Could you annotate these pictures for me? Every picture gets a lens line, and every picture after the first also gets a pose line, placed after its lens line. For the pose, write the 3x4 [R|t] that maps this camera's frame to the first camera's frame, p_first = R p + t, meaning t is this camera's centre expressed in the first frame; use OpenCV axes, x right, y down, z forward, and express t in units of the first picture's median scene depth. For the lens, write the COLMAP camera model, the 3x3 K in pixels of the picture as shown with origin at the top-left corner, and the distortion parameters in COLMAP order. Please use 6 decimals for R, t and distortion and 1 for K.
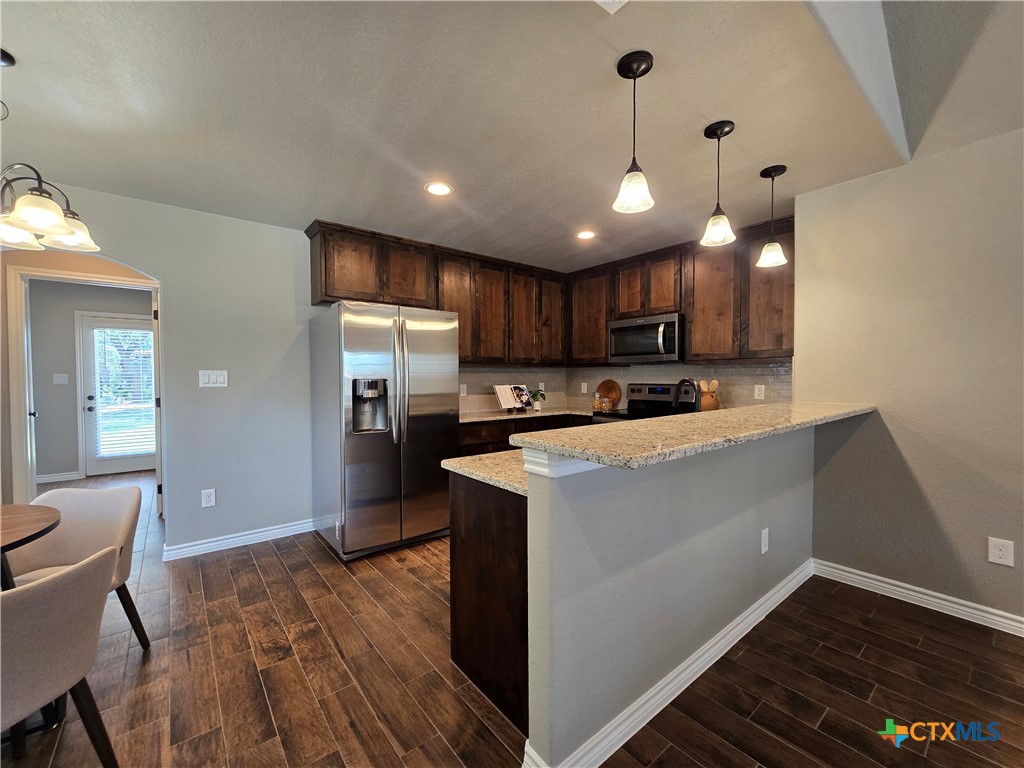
lens RADIAL K [[420.8, 0, 509.5], [0, 420.8, 392.5], [0, 0, 1]] dist [-0.000716, -0.000472]
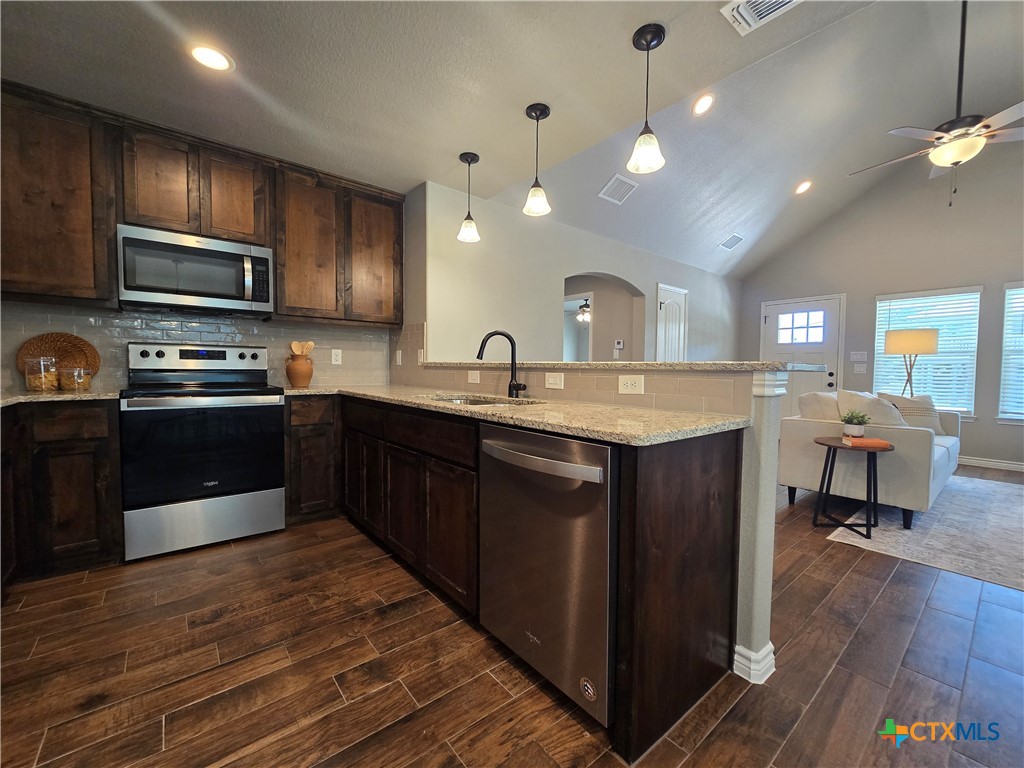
lens RADIAL K [[420.8, 0, 508.3], [0, 420.8, 386.5], [0, 0, 1]] dist [-0.000716, -0.000472]
pose [[-0.010509, -0.041300, 0.999092, -0.377180], [0.026448, 0.998786, 0.041565, 0.037033], [-0.999595, 0.026861, -0.009404, 0.619775]]
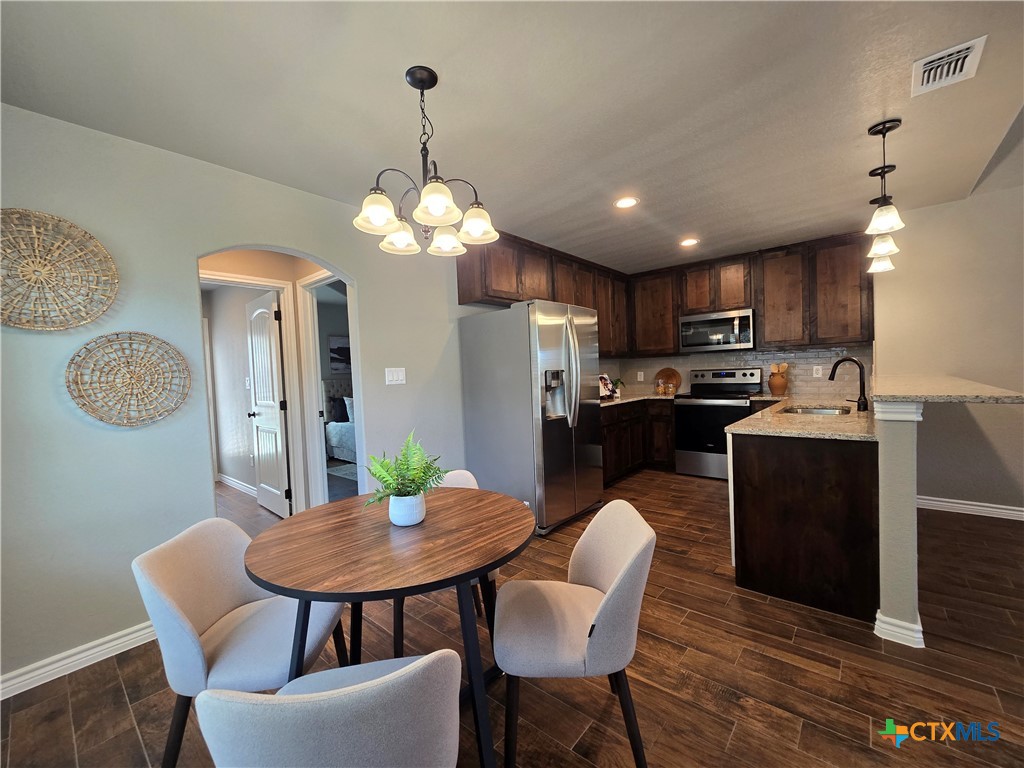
lens RADIAL K [[420.8, 0, 507.9], [0, 420.8, 391.7], [0, 0, 1]] dist [-0.000716, -0.000472]
pose [[0.982441, -0.045466, 0.180951, -0.534799], [0.045119, 0.998963, 0.006036, 0.009764], [-0.181038, 0.002234, 0.983474, -0.057298]]
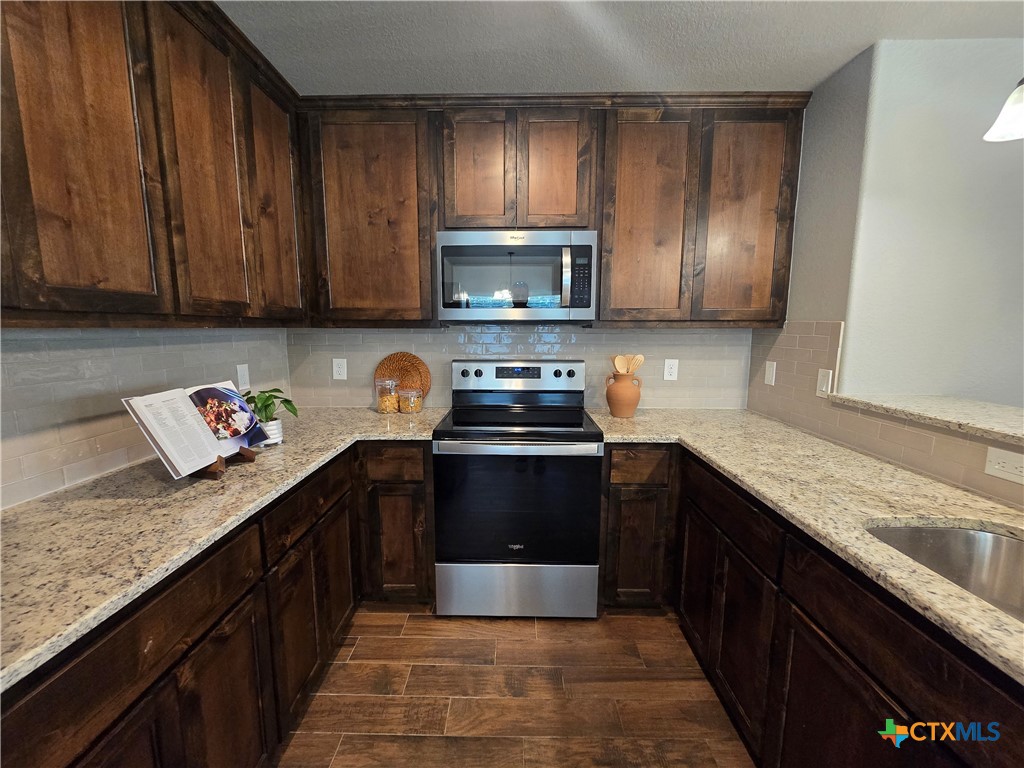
lens RADIAL K [[420.8, 0, 506.0], [0, 420.8, 387.2], [0, 0, 1]] dist [-0.000716, -0.000472]
pose [[0.640815, -0.103415, 0.760698, -0.102090], [0.025277, 0.993190, 0.113728, -0.058025], [-0.767279, -0.053651, 0.639065, 0.770258]]
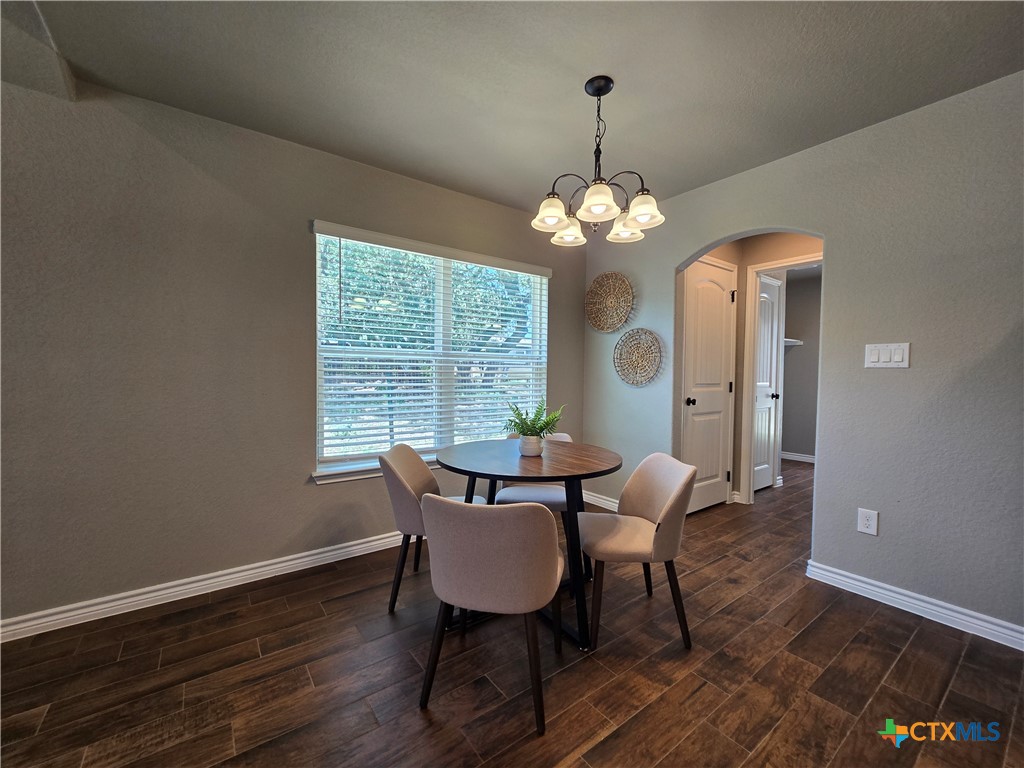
lens RADIAL K [[420.8, 0, 506.3], [0, 420.8, 384.4], [0, 0, 1]] dist [-0.000716, -0.000472]
pose [[-0.044011, 0.028841, -0.998615, 0.021722], [-0.046890, 0.998422, 0.030902, 0.019886], [0.997930, 0.048185, -0.042589, 0.344700]]
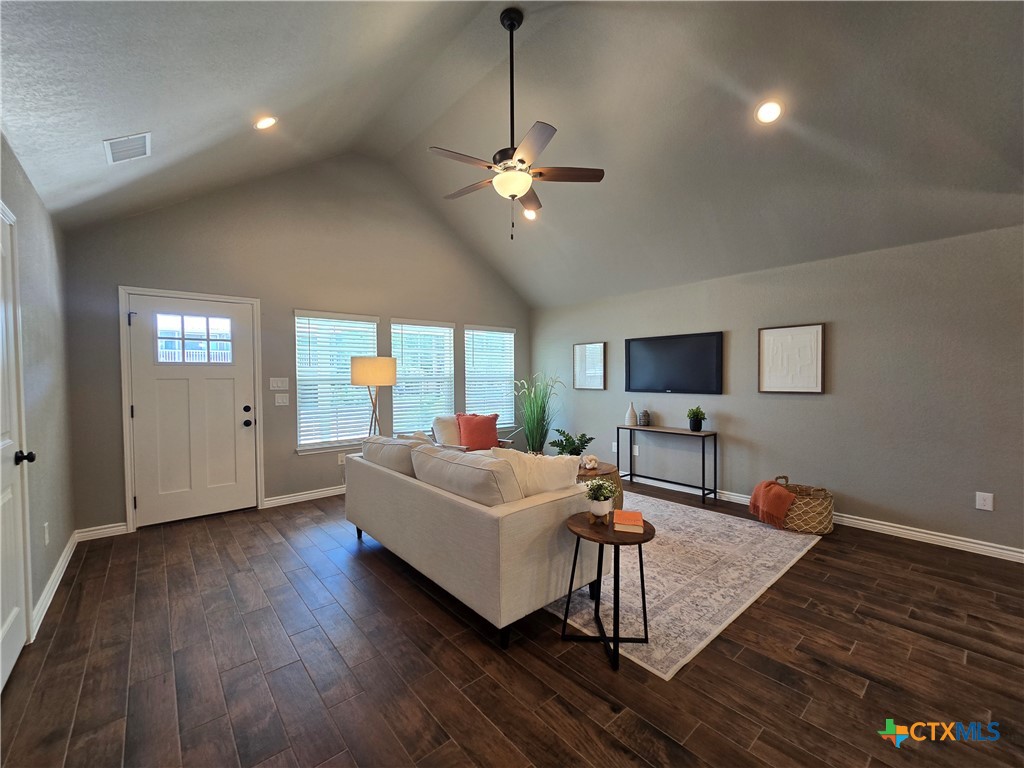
lens RADIAL K [[420.8, 0, 515.8], [0, 420.8, 384.8], [0, 0, 1]] dist [-0.000716, -0.000472]
pose [[-0.999369, 0.010543, -0.033920, 0.543837], [0.008652, 0.998425, 0.055437, -0.034485], [0.034451, 0.055109, -0.997886, 0.536724]]
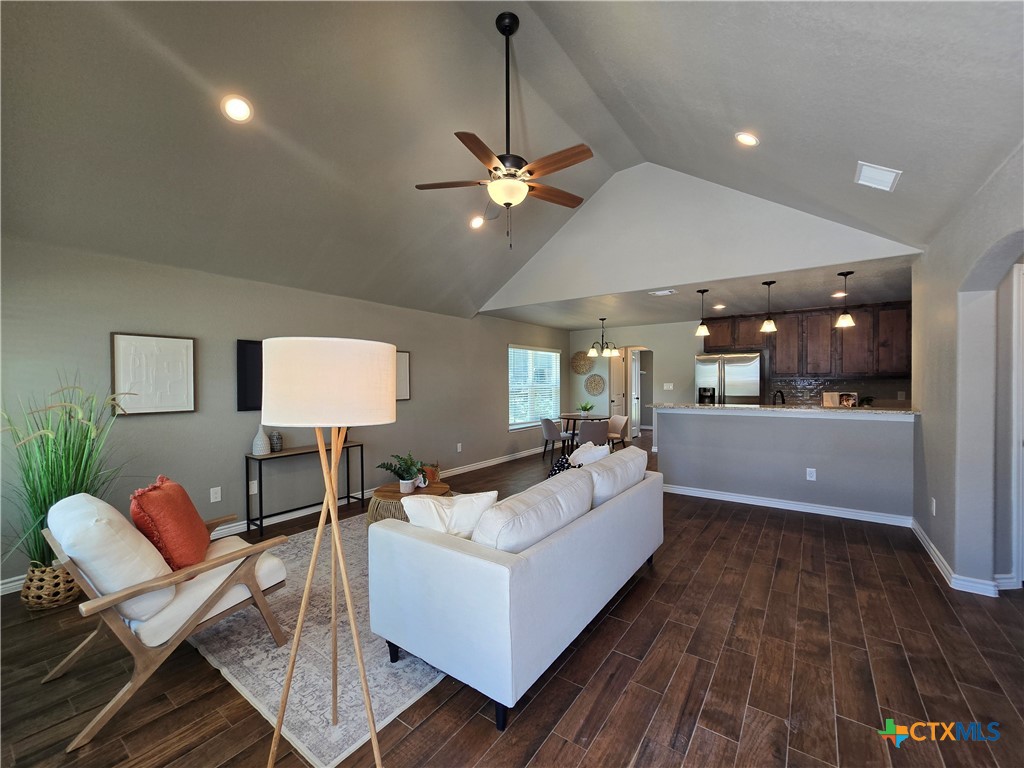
lens RADIAL K [[420.8, 0, 509.8], [0, 420.8, 385.3], [0, 0, 1]] dist [-0.000716, -0.000472]
pose [[0.260032, 0.011773, -0.965528, 1.329176], [-0.030507, 0.999527, 0.003972, -0.017886], [0.965118, 0.028422, 0.260268, -0.533207]]
